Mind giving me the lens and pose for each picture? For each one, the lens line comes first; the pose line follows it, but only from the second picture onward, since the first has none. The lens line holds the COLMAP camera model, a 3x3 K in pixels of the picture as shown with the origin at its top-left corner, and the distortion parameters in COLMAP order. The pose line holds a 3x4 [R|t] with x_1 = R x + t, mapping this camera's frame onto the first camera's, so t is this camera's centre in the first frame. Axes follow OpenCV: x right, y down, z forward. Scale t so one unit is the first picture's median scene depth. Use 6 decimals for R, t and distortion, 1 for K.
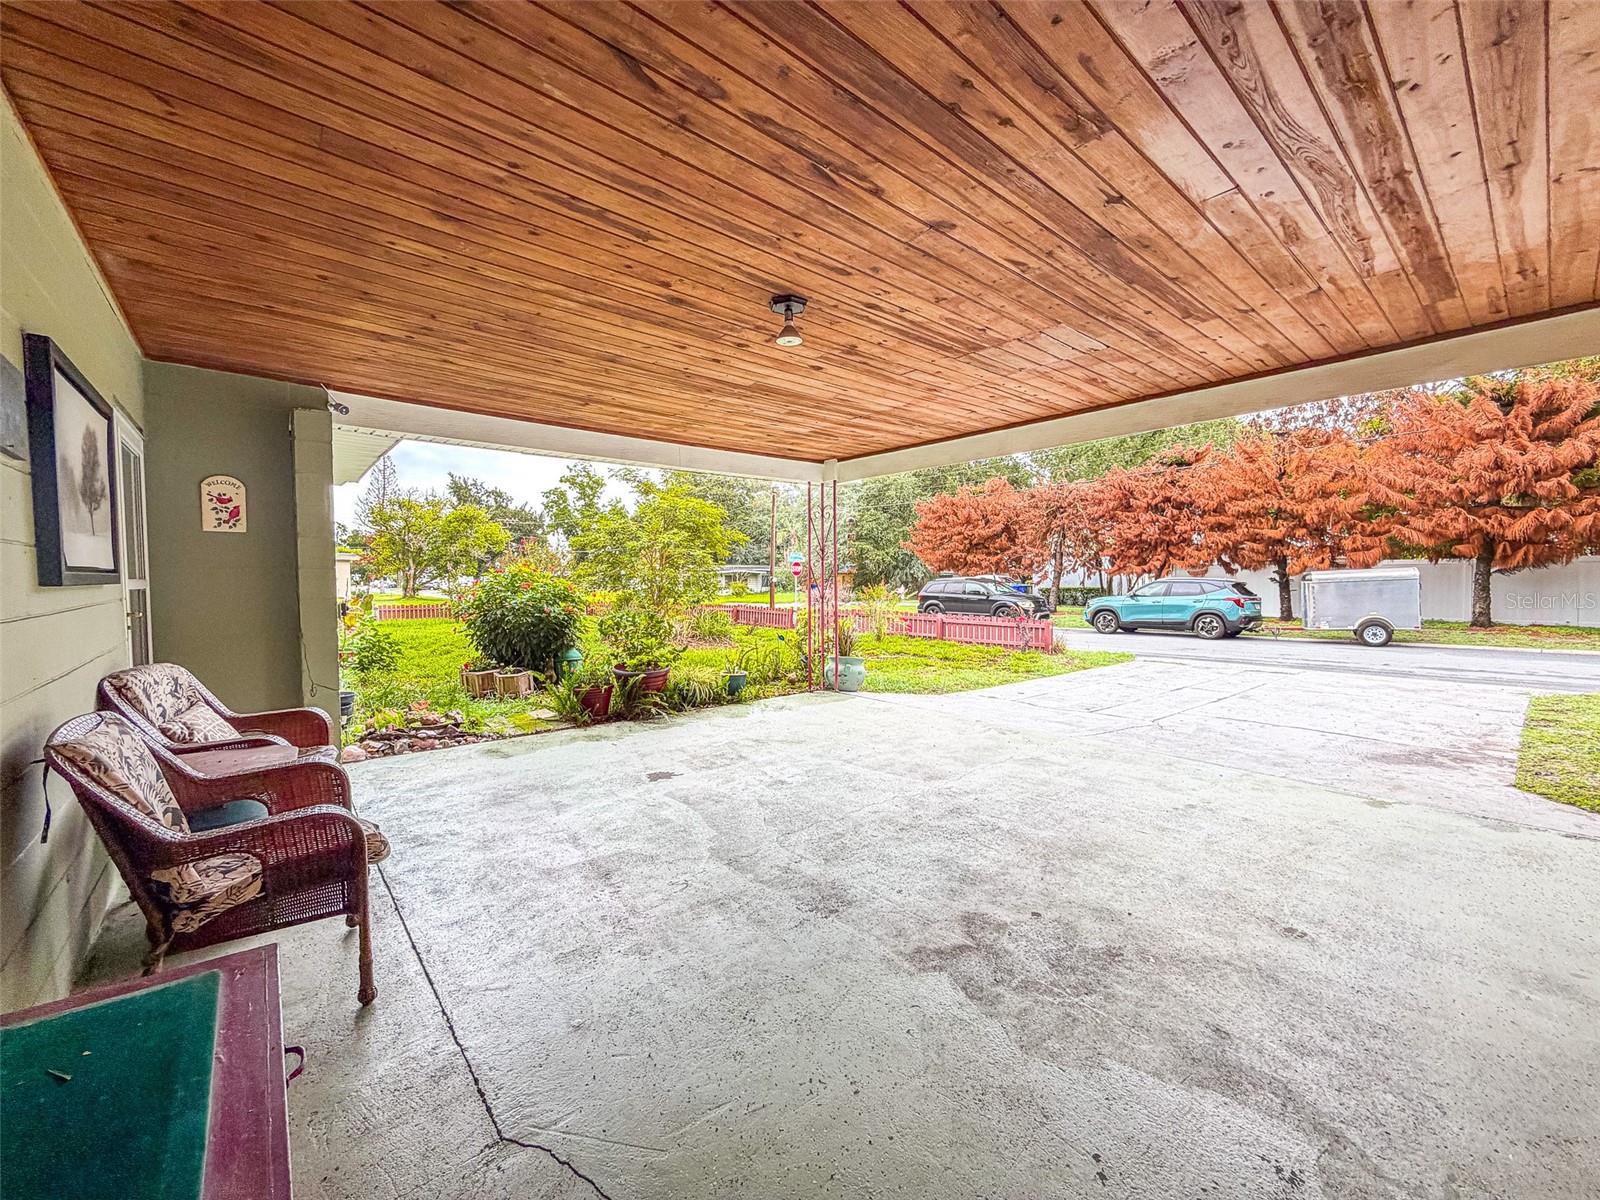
lens RADIAL K [[641.8, 0, 796.1], [0, 641.8, 602.2], [0, 0, 1]] dist [-0.001233, 0.000455]
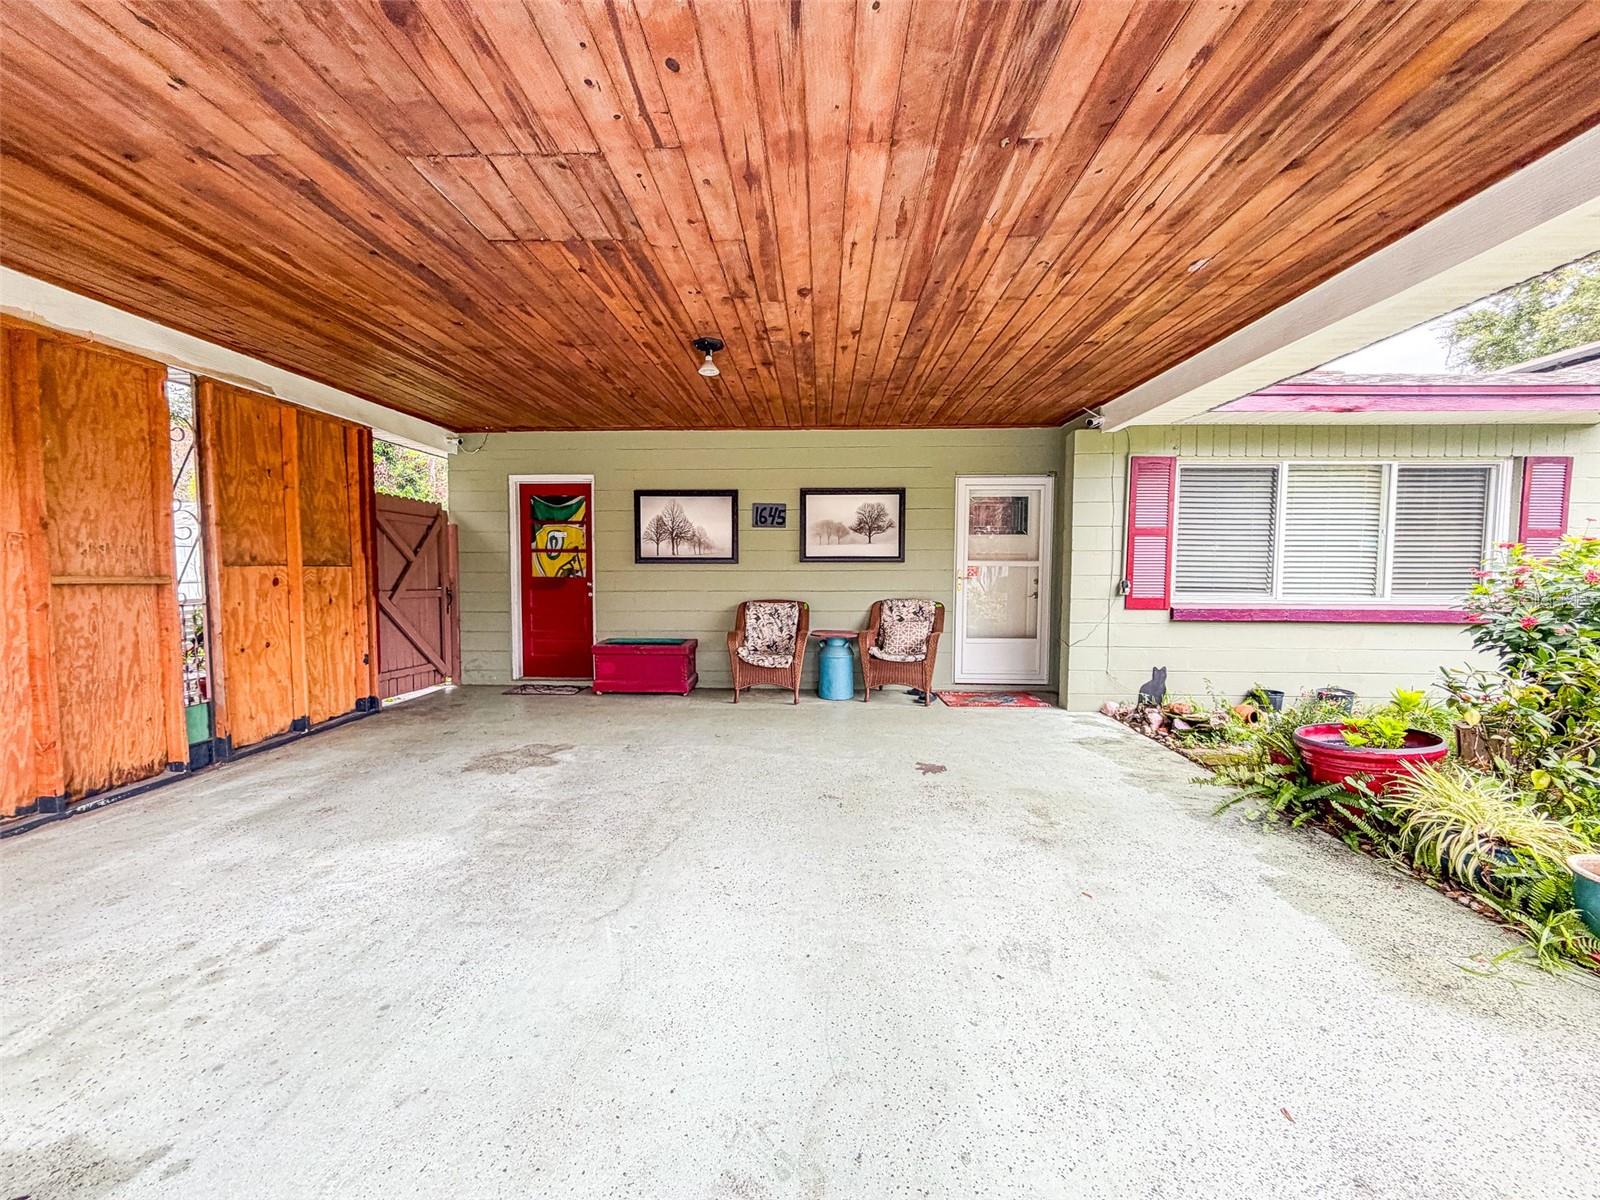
lens RADIAL K [[641.8, 0, 796.1], [0, 641.8, 602.2], [0, 0, 1]] dist [-0.001233, 0.000455]
pose [[-0.675961, 0.043607, -0.735646, 0.692044], [-0.027218, 0.996089, 0.084055, -0.053108], [0.736435, 0.076841, -0.672130, 1.680882]]
